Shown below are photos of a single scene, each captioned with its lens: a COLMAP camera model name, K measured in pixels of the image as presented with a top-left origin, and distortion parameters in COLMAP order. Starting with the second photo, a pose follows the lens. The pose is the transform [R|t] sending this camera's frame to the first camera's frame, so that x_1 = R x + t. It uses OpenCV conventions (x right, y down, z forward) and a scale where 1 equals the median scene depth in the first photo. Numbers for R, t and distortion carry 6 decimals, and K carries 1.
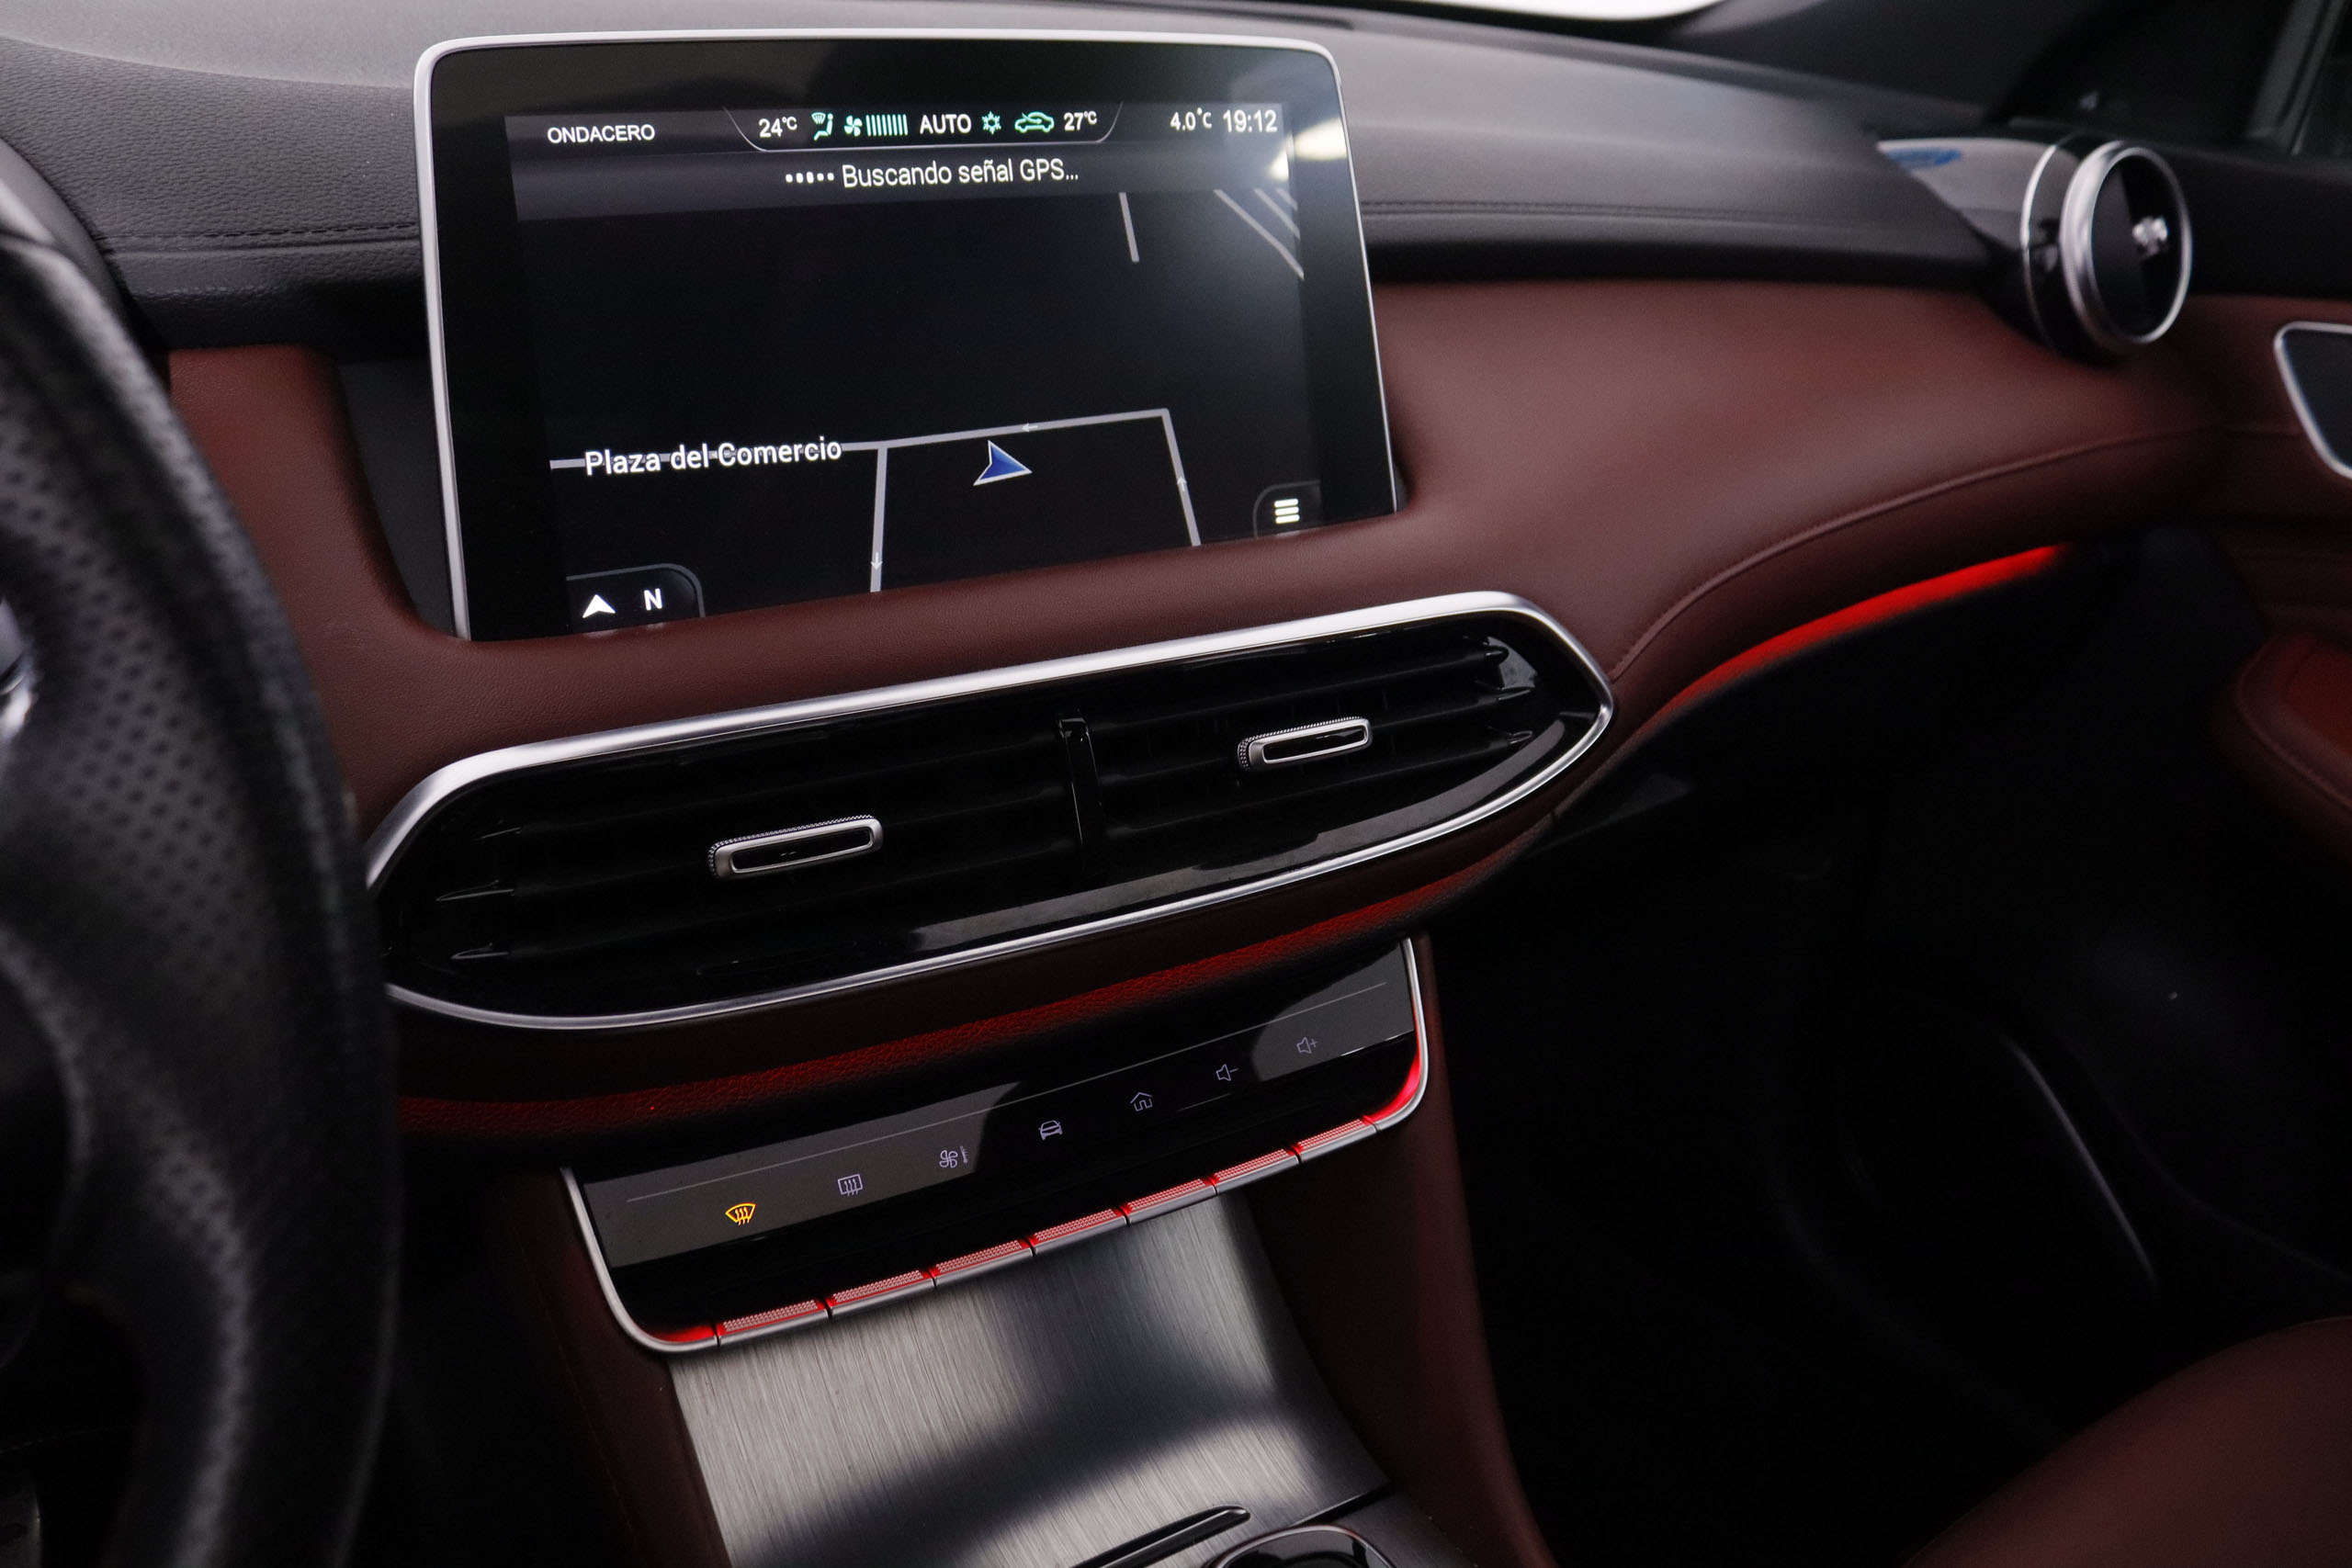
lens RADIAL K [[2031.0, 0, 1214.2], [0, 2031.0, 781.0], [0, 0, 1]] dist [-0.150707, 0.112414]
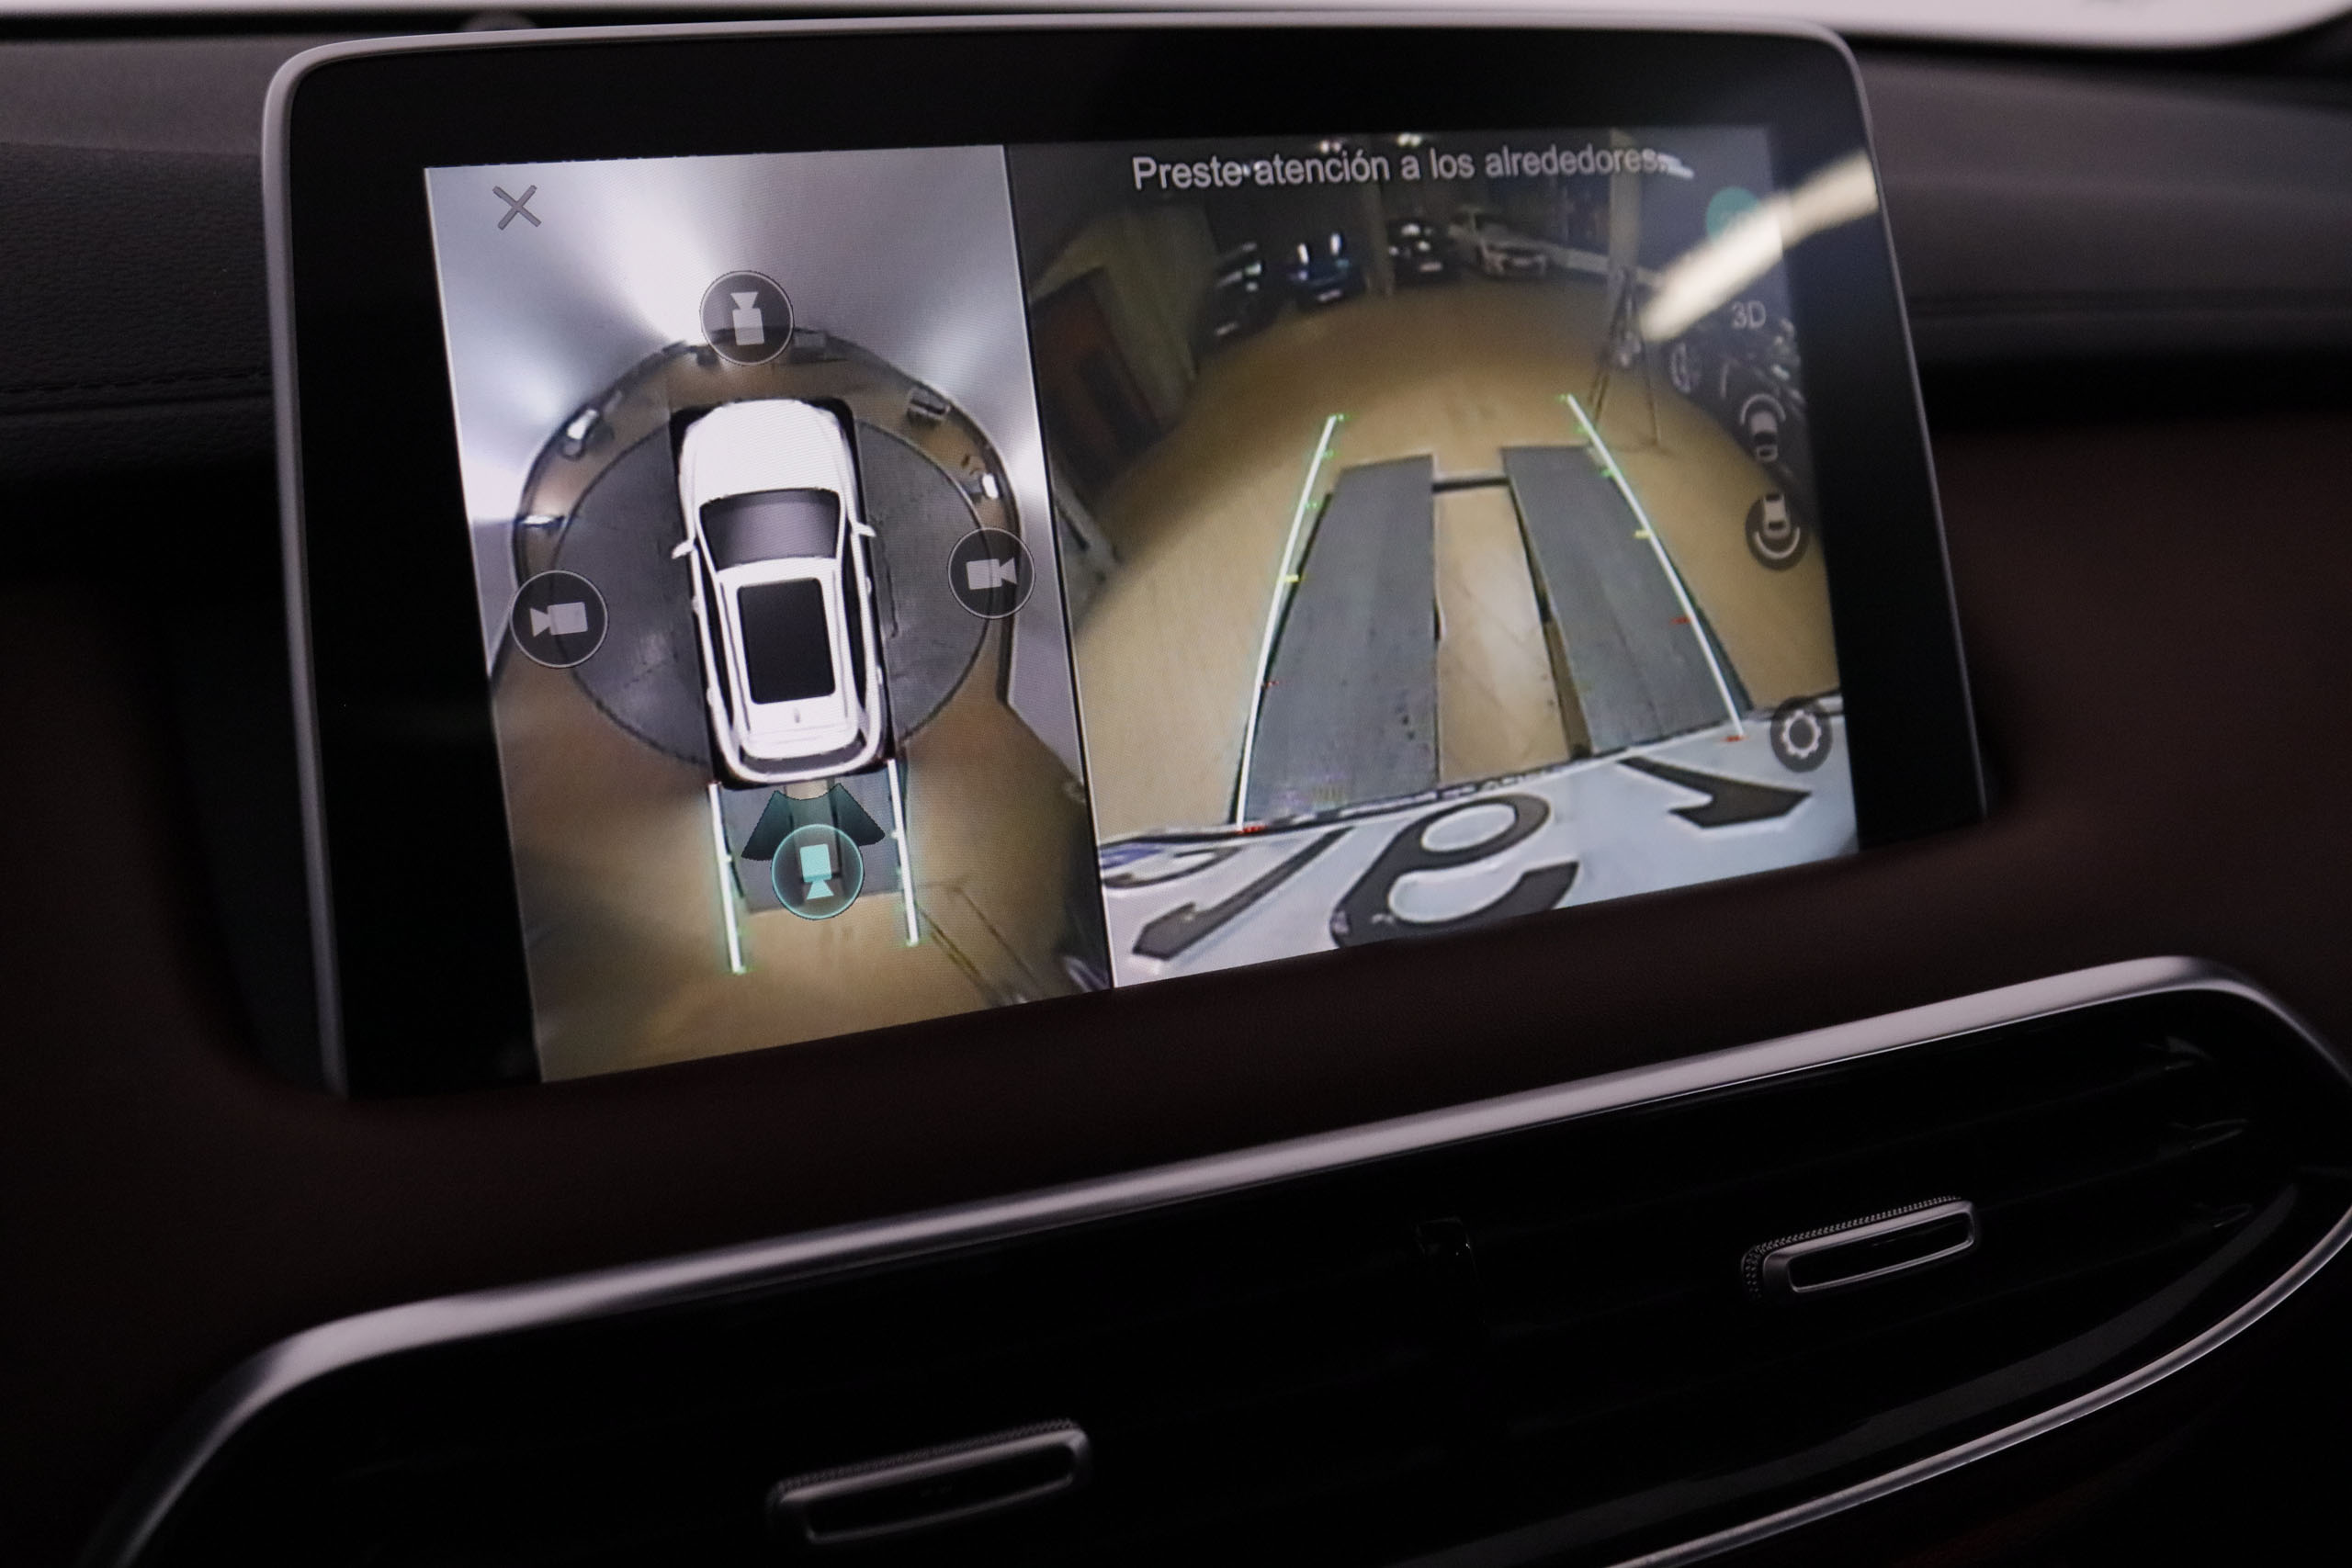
lens RADIAL K [[2590.2, 0, 1169.2], [0, 2590.2, 787.9], [0, 0, 1]] dist [-0.054438, 0.000000]
pose [[0.988571, -0.023880, -0.148854, -0.034014], [0.004382, 0.991509, -0.129962, -0.053322], [0.150694, 0.127824, 0.980282, 0.277907]]
